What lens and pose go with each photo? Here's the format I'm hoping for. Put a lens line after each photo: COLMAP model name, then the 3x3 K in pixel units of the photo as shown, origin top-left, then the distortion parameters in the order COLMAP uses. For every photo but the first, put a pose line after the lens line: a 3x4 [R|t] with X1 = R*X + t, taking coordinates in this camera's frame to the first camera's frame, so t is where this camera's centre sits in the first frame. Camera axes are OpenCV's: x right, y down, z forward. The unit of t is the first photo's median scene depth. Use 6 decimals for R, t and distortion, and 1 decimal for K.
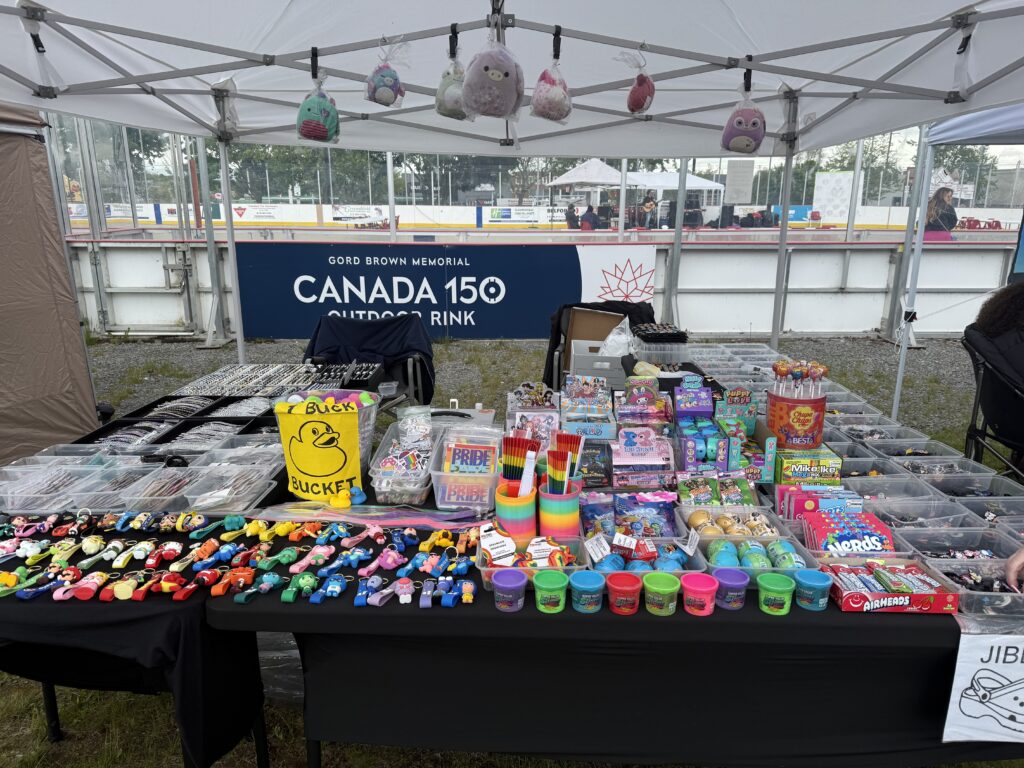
lens RADIAL K [[718.4, 0, 509.9], [0, 718.4, 384.0], [0, 0, 1]] dist [0.026699, -0.046865]
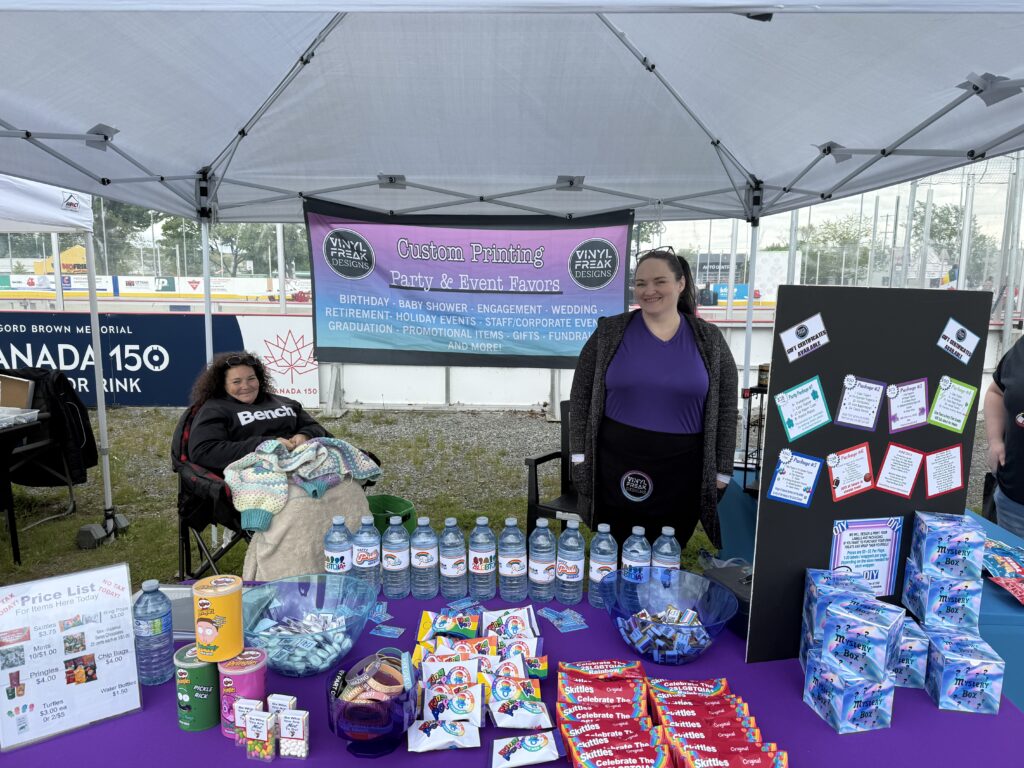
lens RADIAL K [[718.4, 0, 518.4], [0, 718.4, 390.8], [0, 0, 1]] dist [0.026699, -0.046865]
pose [[0.999233, 0.014416, -0.036404, 0.522382], [-0.017771, 0.995451, -0.093605, 0.001132], [0.034889, 0.094180, 0.994944, 0.010468]]
